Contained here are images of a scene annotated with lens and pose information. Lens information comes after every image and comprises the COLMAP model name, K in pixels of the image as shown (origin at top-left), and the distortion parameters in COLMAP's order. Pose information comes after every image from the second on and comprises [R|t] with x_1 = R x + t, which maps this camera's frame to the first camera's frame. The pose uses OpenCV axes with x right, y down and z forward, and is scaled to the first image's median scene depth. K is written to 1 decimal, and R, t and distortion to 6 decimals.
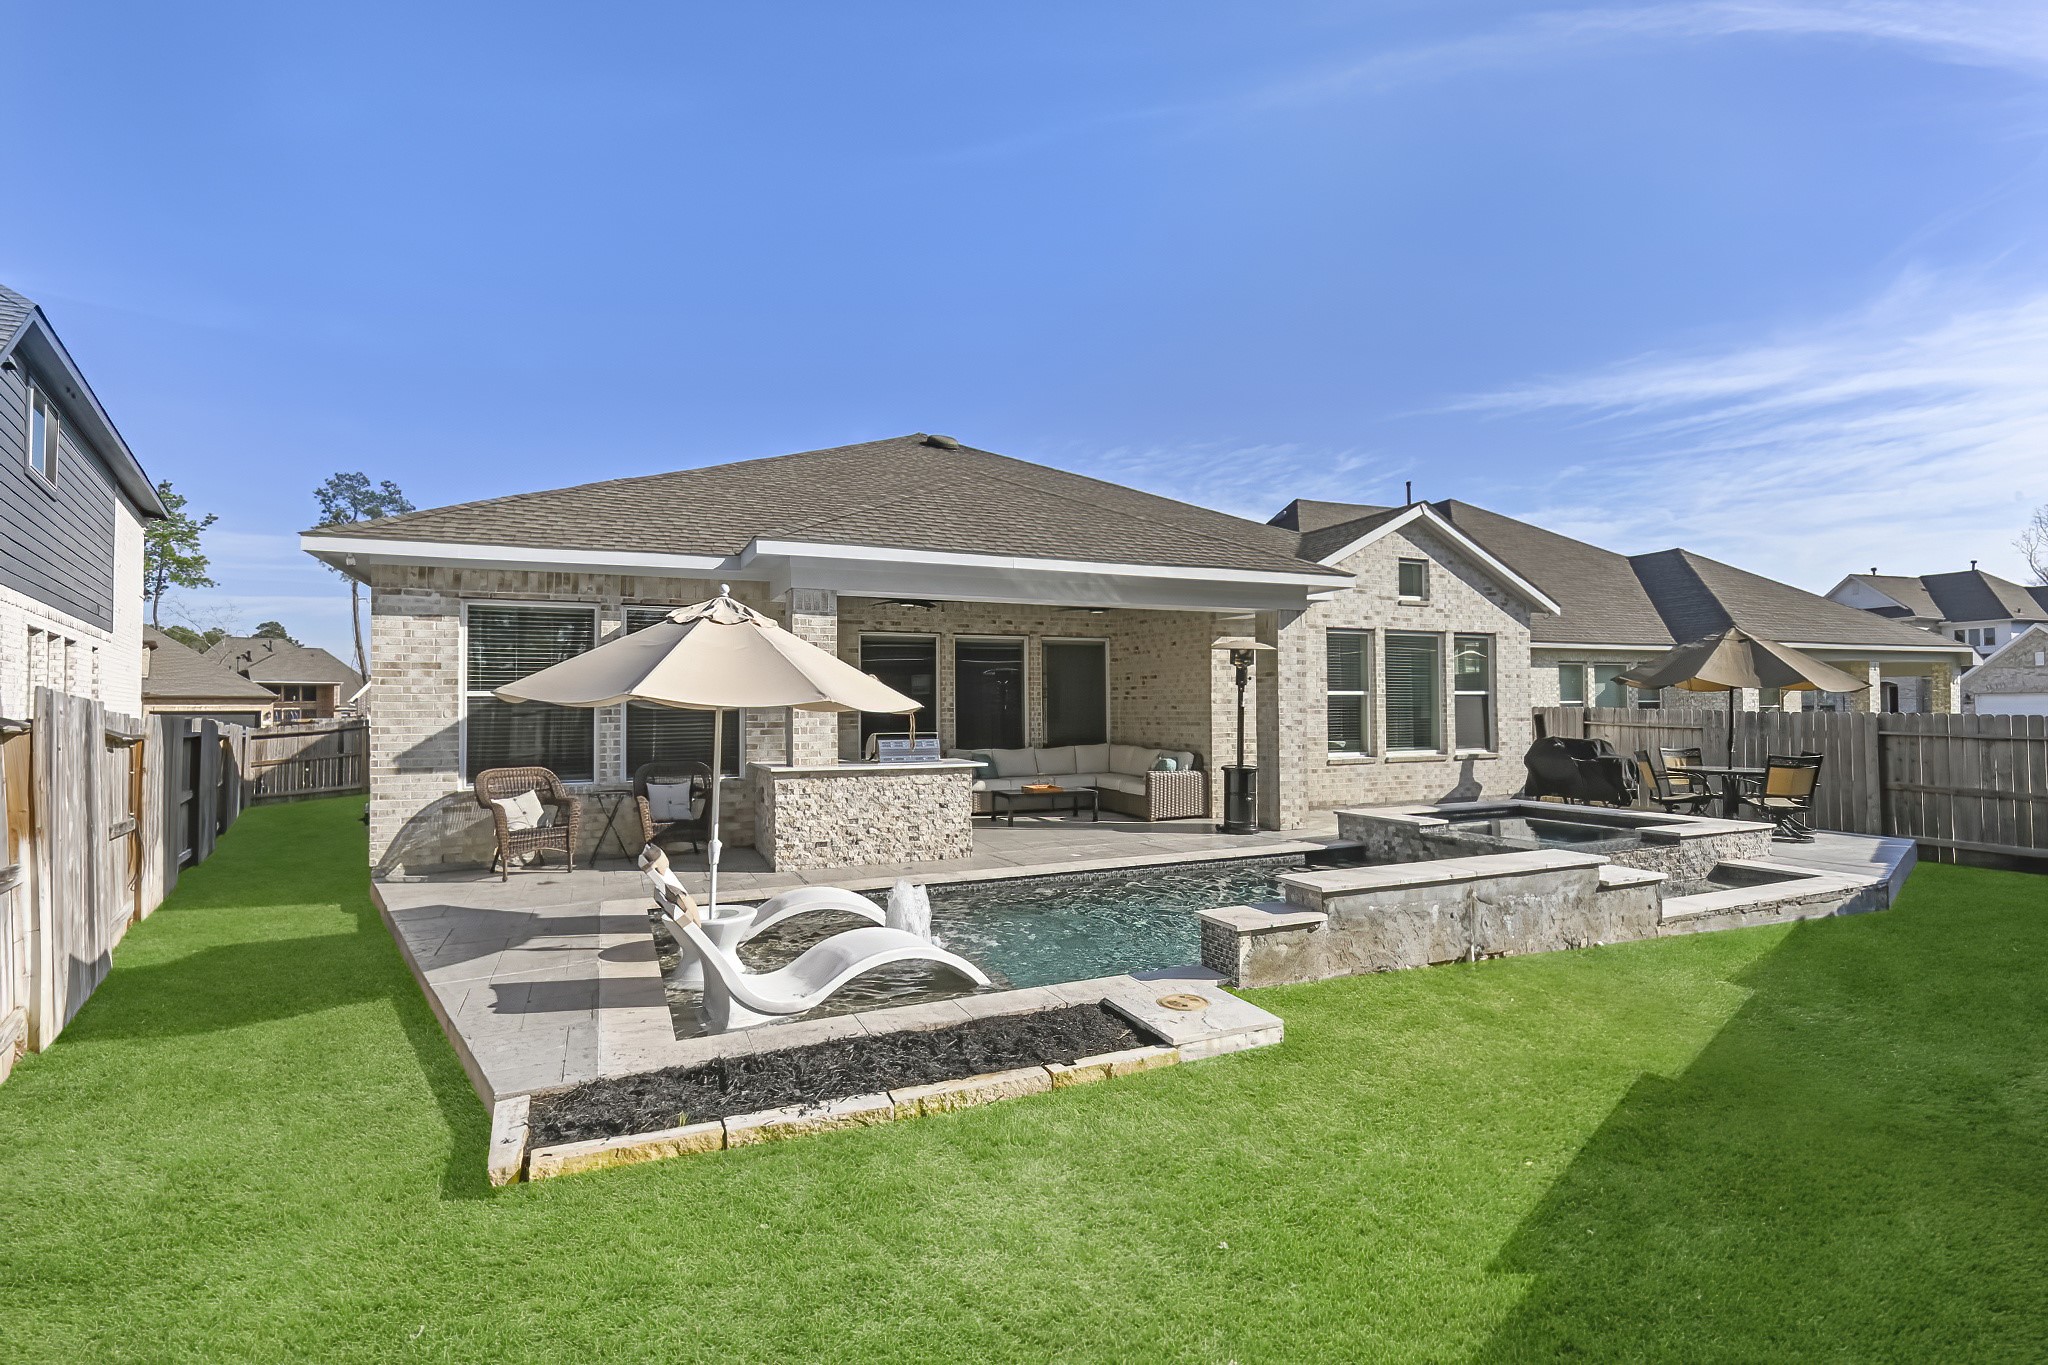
lens RADIAL K [[944.5, 0, 1033.1], [0, 944.5, 661.3], [0, 0, 1]] dist [0.002633, -0.000067]
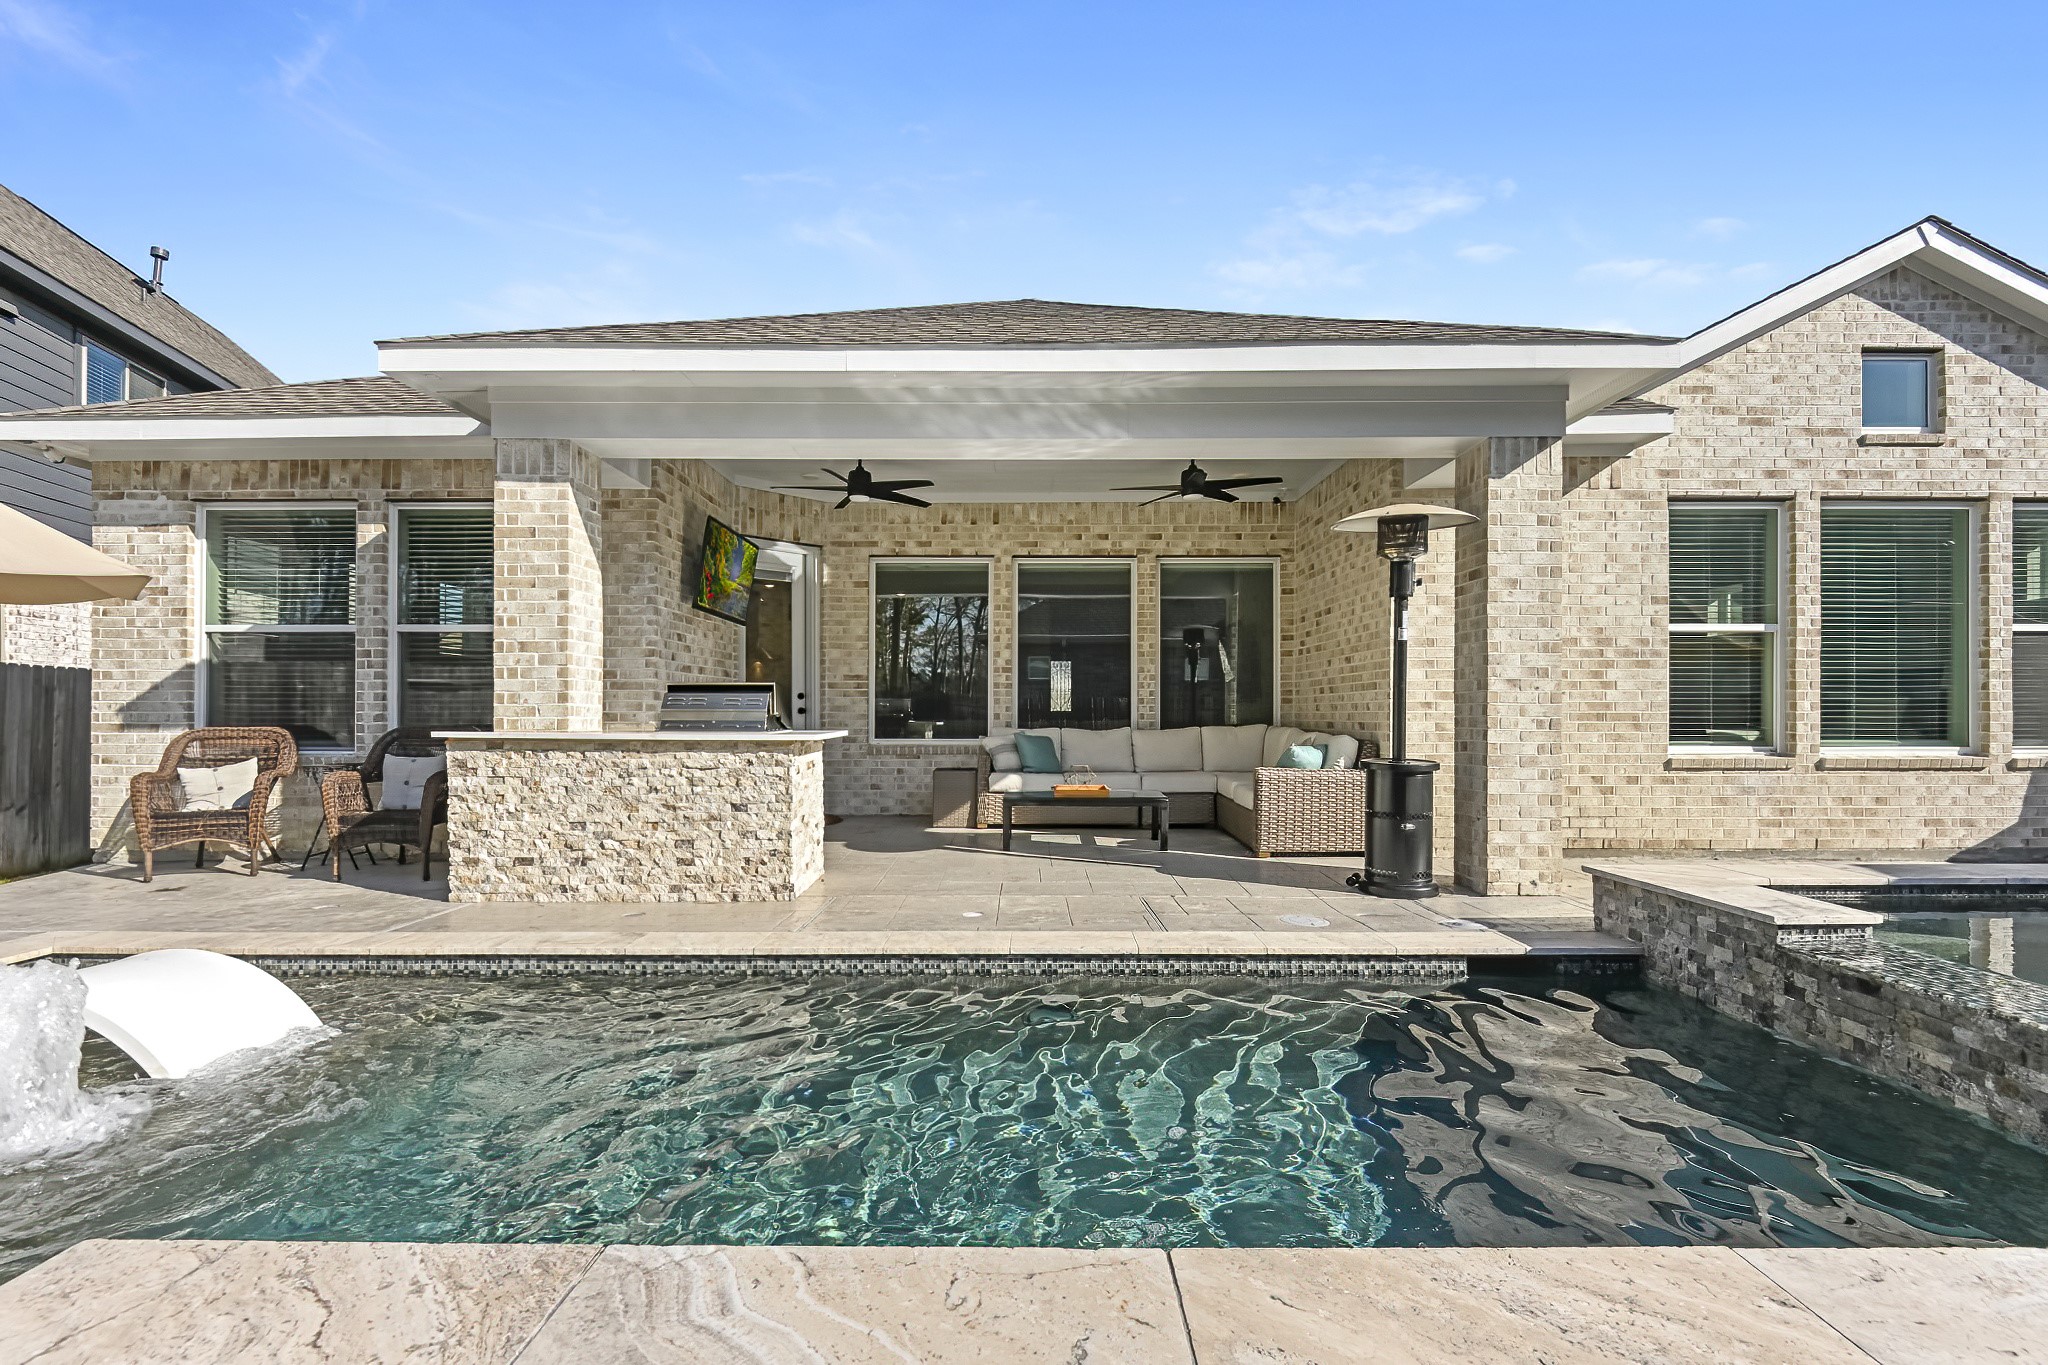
lens RADIAL K [[966.9, 0, 1025.4], [0, 966.9, 698.9], [0, 0, 1]] dist [0.002767, -0.007331]
pose [[0.909272, 0.001428, -0.416199, 0.290508], [0.013847, 0.999337, 0.033681, 0.067726], [0.415972, -0.036389, 0.908649, 0.525625]]
